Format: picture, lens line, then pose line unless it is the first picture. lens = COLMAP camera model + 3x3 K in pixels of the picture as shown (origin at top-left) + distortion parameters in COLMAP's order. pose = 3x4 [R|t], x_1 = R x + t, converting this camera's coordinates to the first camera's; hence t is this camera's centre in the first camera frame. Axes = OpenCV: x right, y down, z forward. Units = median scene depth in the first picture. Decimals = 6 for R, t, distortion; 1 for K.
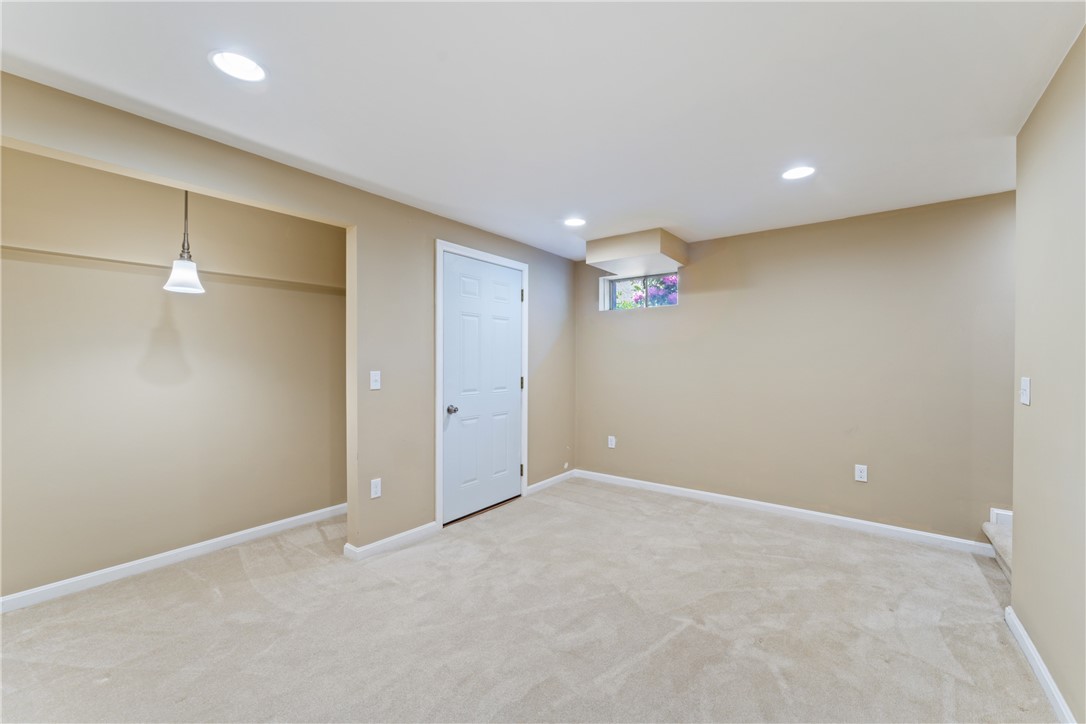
lens RADIAL K [[436.3, 0, 541.2], [0, 436.3, 359.5], [0, 0, 1]] dist [0.002983, -0.000704]
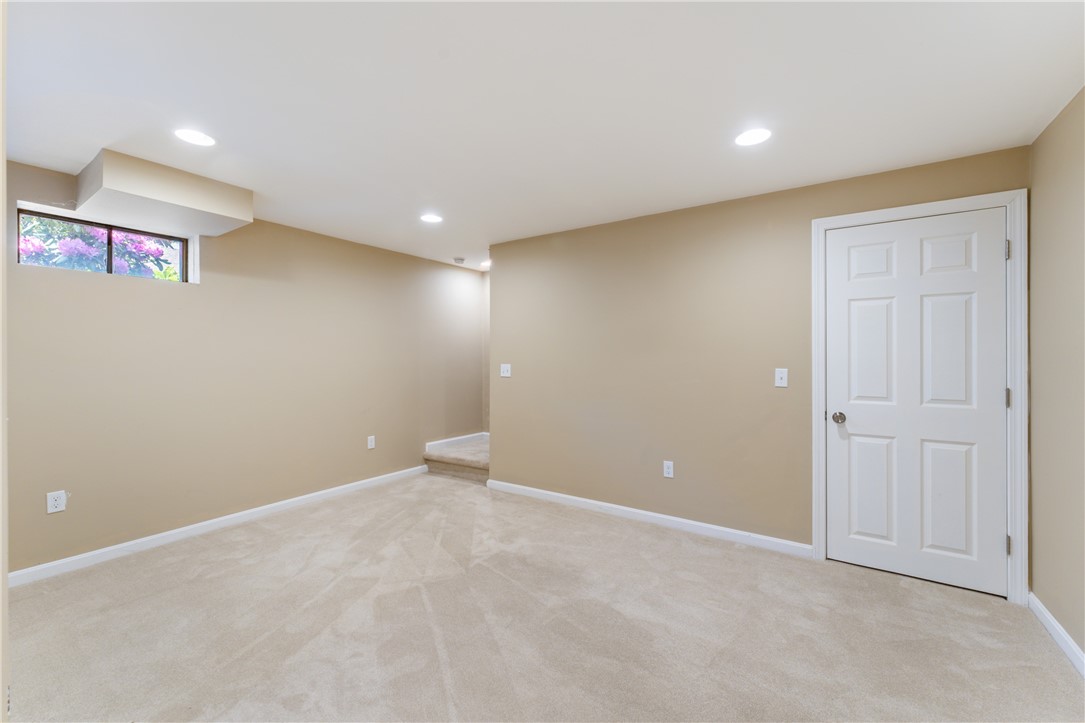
lens RADIAL K [[435.9, 0, 540.4], [0, 435.9, 360.5], [0, 0, 1]] dist [0.002983, -0.000704]
pose [[-0.048674, -0.000890, 0.998814, -0.690704], [0.008987, 0.999959, 0.001329, 0.027102], [-0.998774, 0.009041, -0.048664, 0.676173]]
